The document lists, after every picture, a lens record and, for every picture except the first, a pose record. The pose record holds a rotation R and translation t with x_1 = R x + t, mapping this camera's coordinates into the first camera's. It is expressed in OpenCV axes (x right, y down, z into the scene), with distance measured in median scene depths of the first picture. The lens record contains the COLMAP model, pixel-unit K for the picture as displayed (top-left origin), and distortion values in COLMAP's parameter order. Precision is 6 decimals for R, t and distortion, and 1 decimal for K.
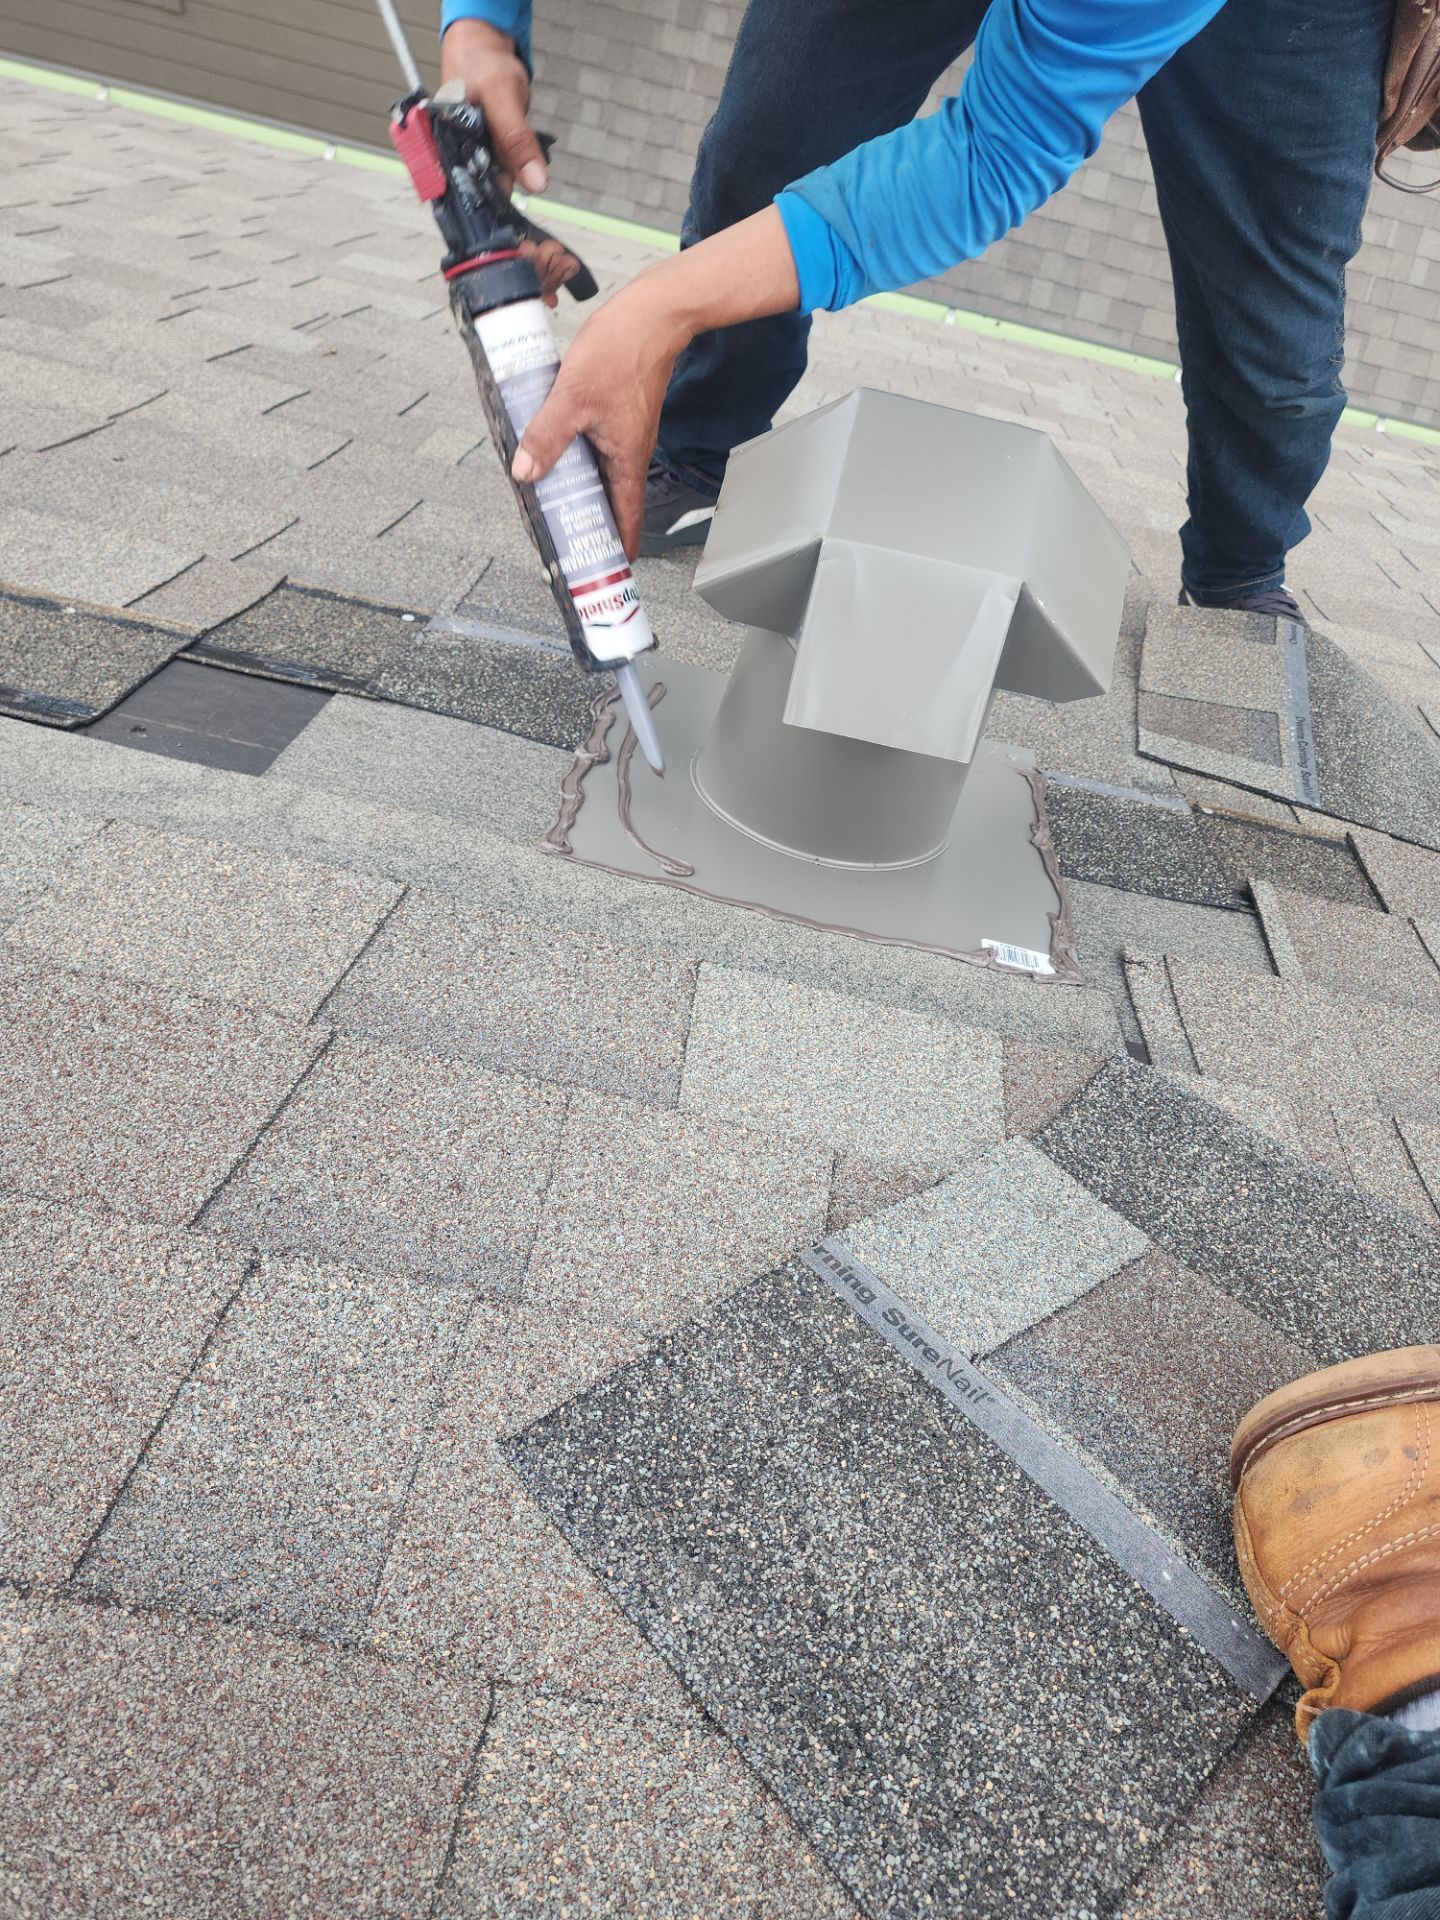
lens RADIAL K [[1281.6, 0, 717.6], [0, 1281.6, 999.0], [0, 0, 1]] dist [0.067511, -0.067296]
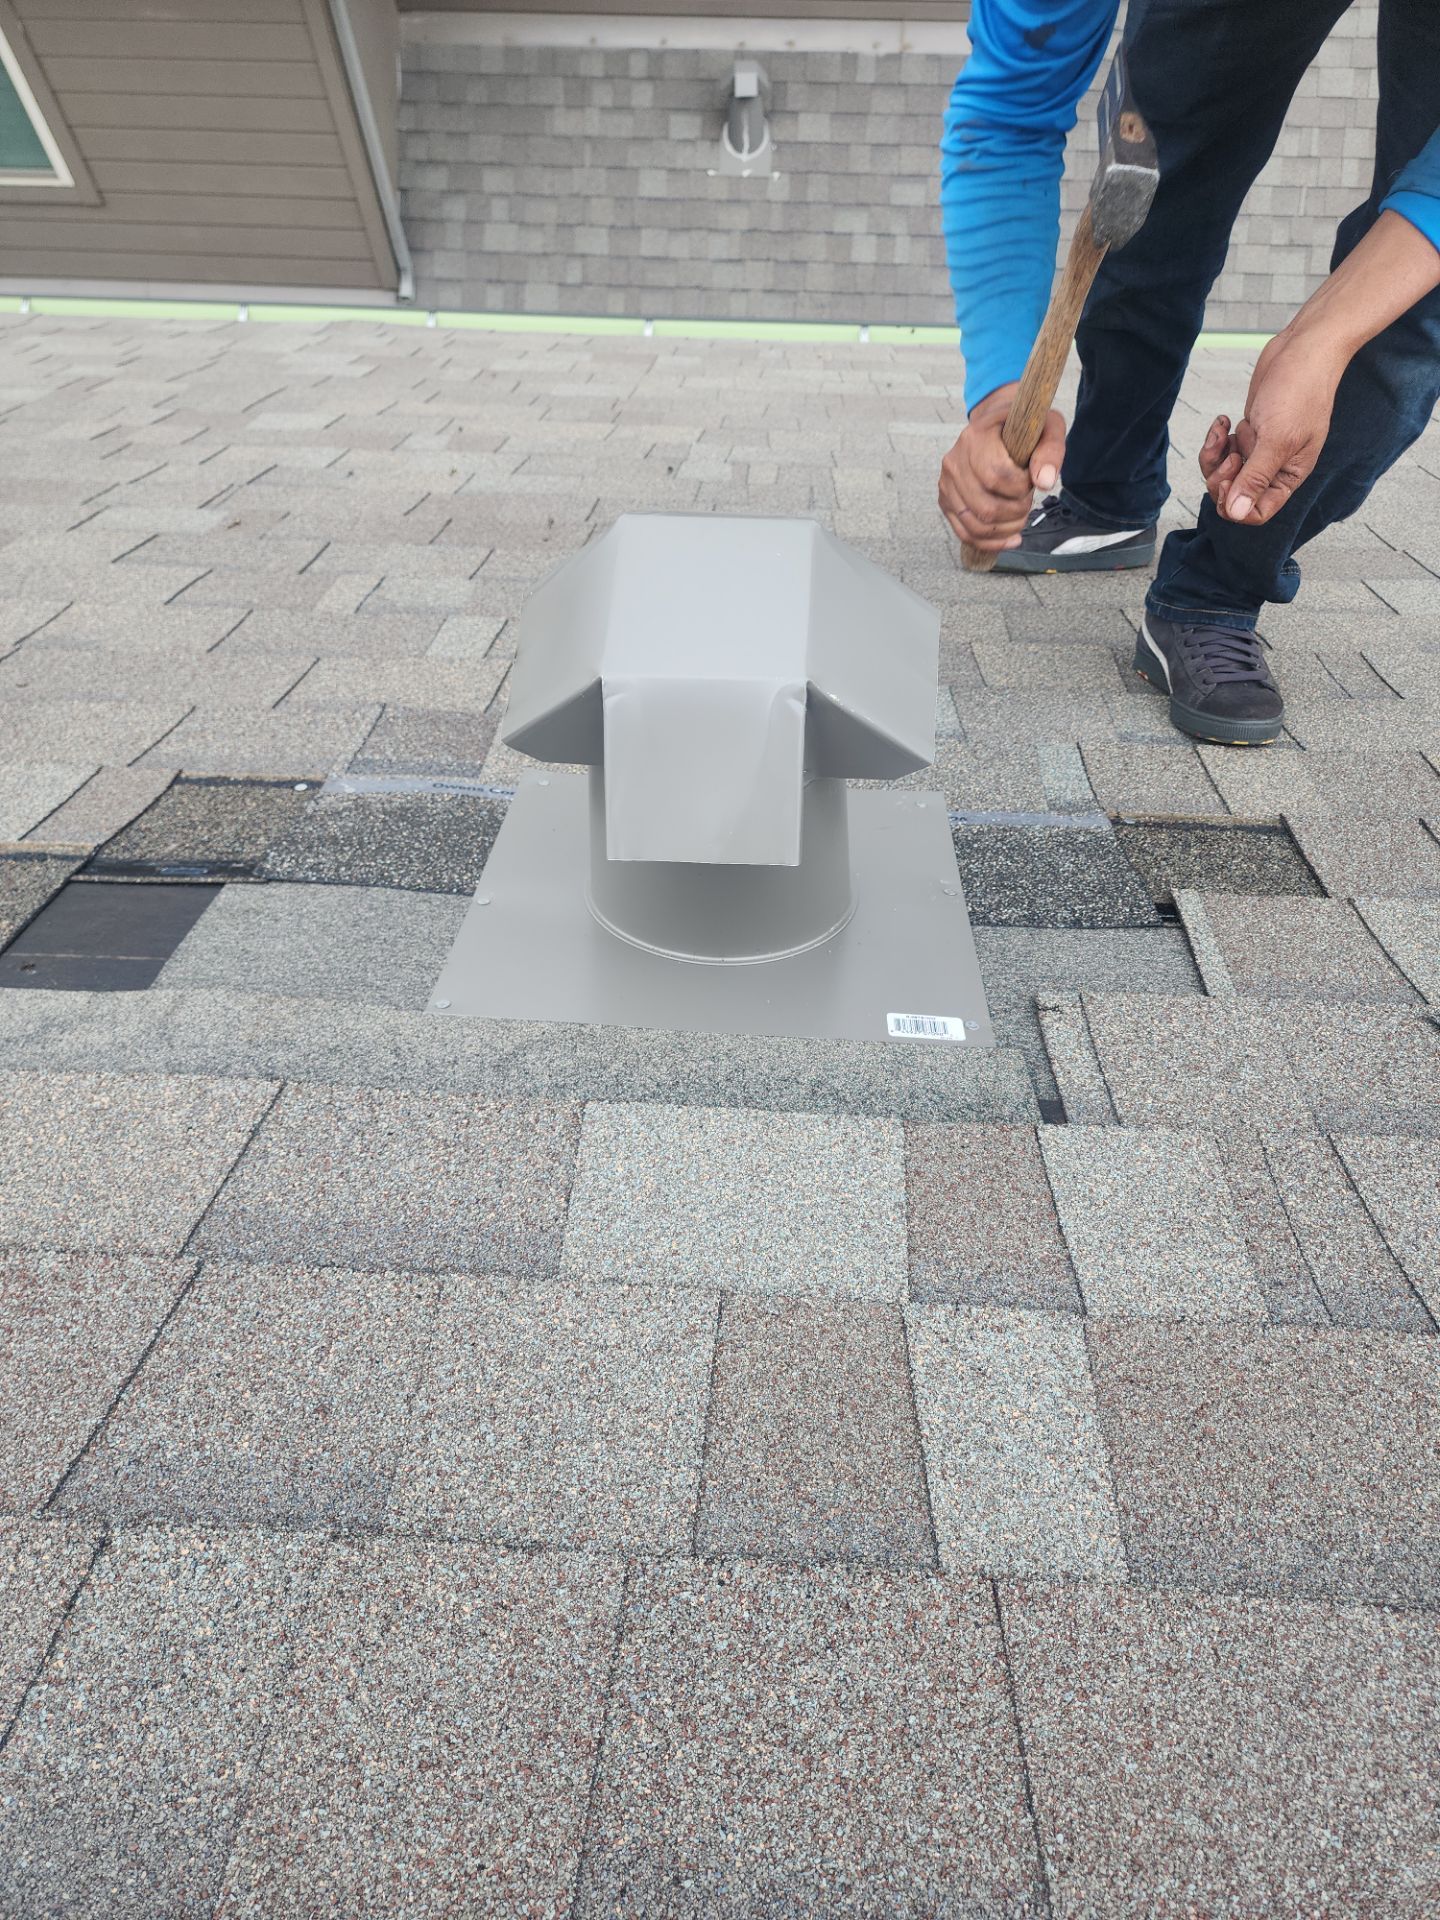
lens RADIAL K [[1282.7, 0, 709.5], [0, 1282.7, 1001.0], [0, 0, 1]] dist [0.040613, -0.036099]
pose [[0.980546, -0.183160, -0.070589, 0.153024], [0.181596, 0.982974, -0.028026, -0.057098], [0.074520, 0.014662, 0.997112, 0.023079]]
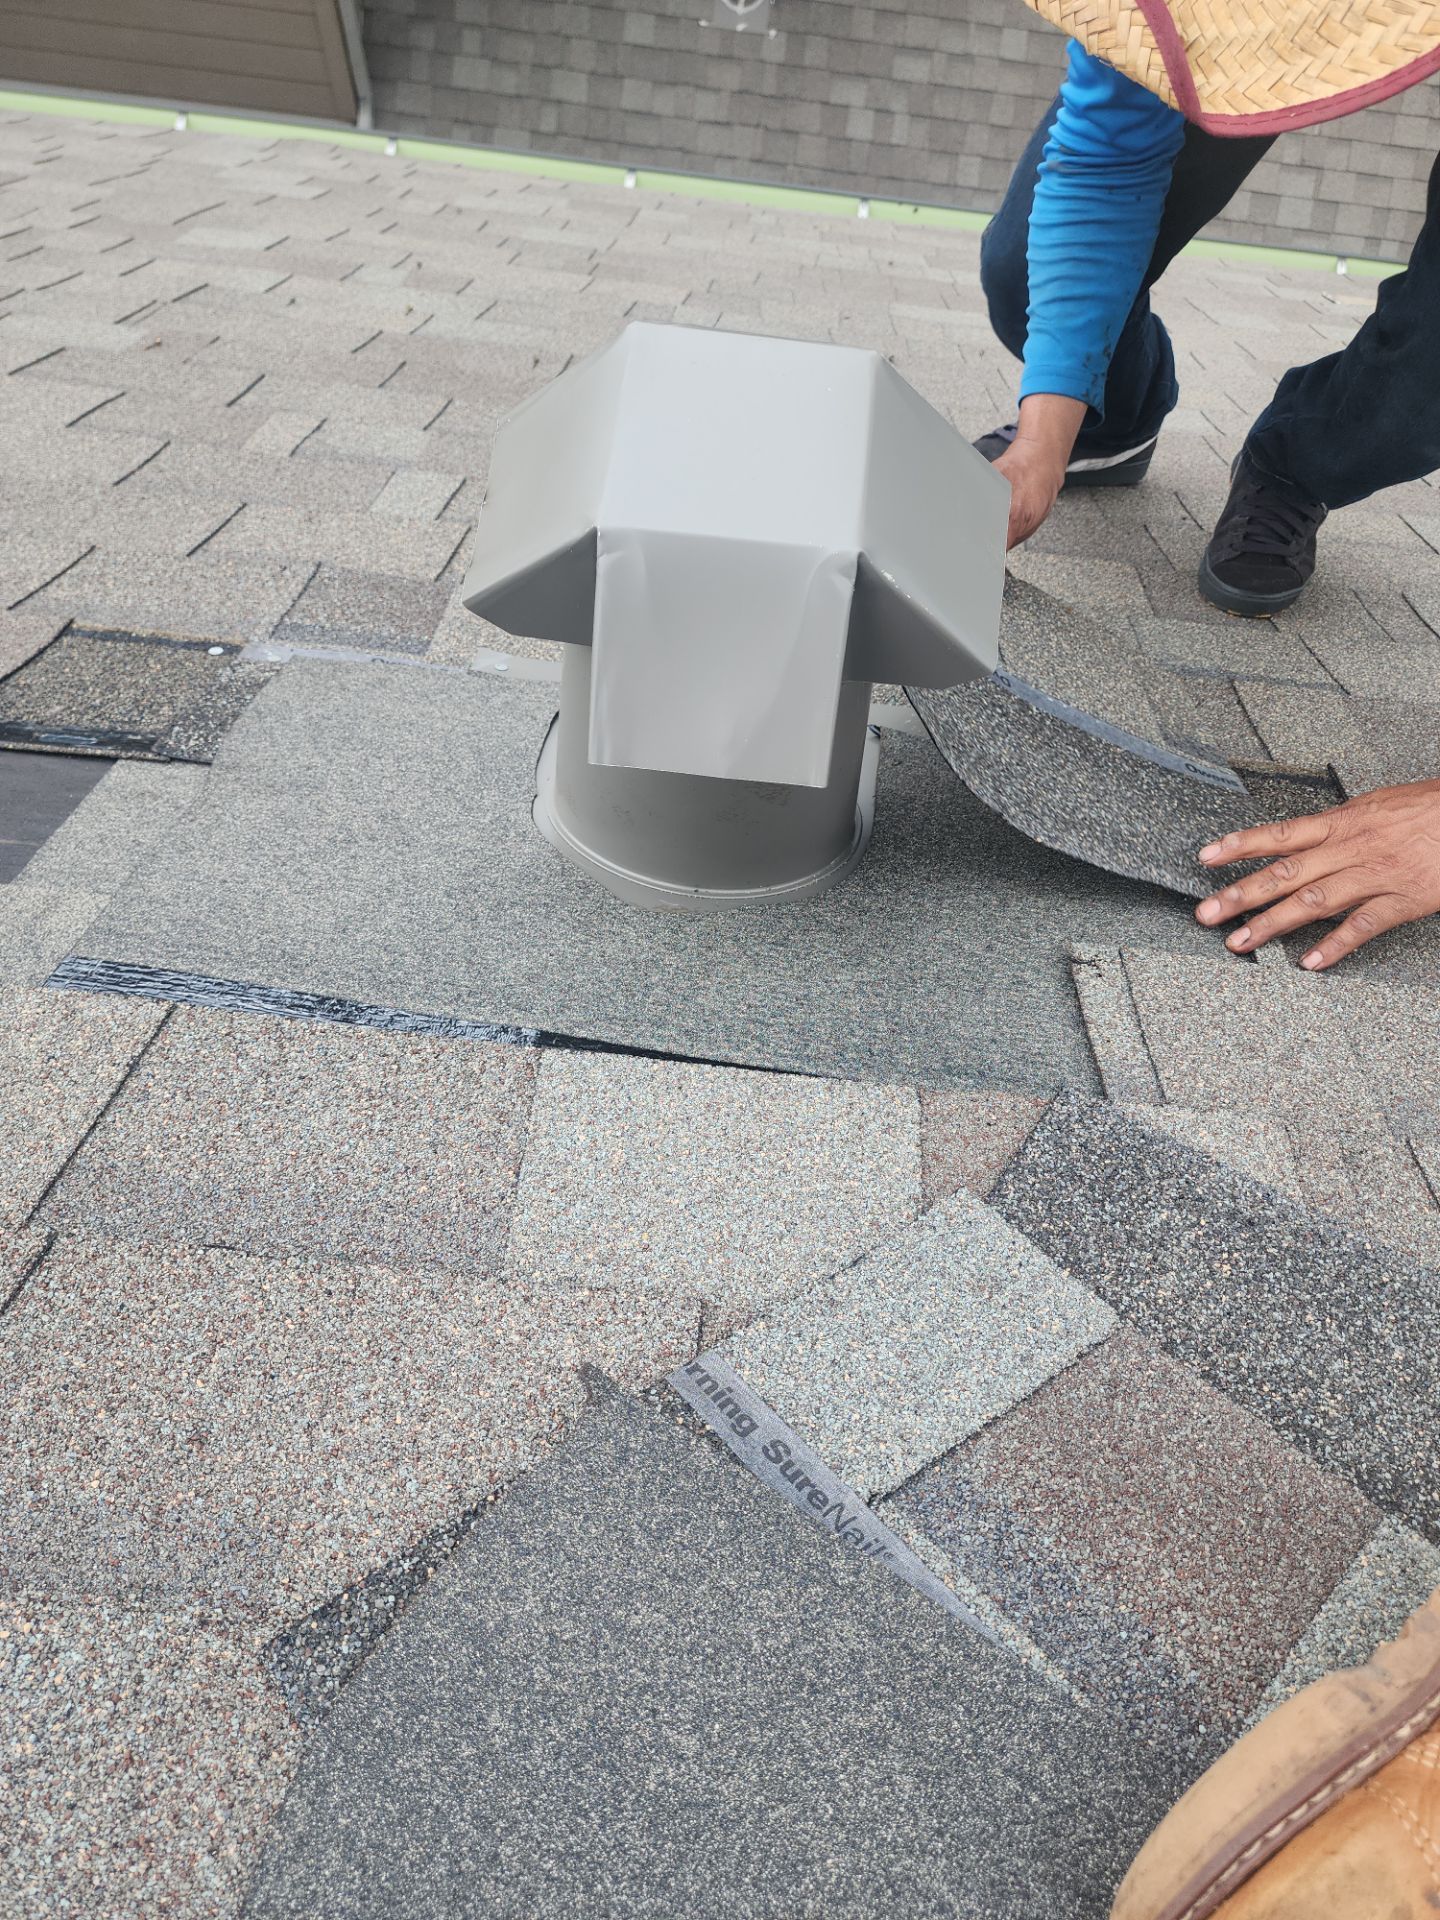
lens RADIAL K [[1282.8, 0, 705.8], [0, 1282.8, 1008.1], [0, 0, 1]] dist [0.053624, -0.053423]
pose [[0.992674, -0.117307, -0.028933, 0.110387], [0.118659, 0.991648, 0.050545, -0.082332], [0.022762, -0.053608, 0.998303, 0.170428]]
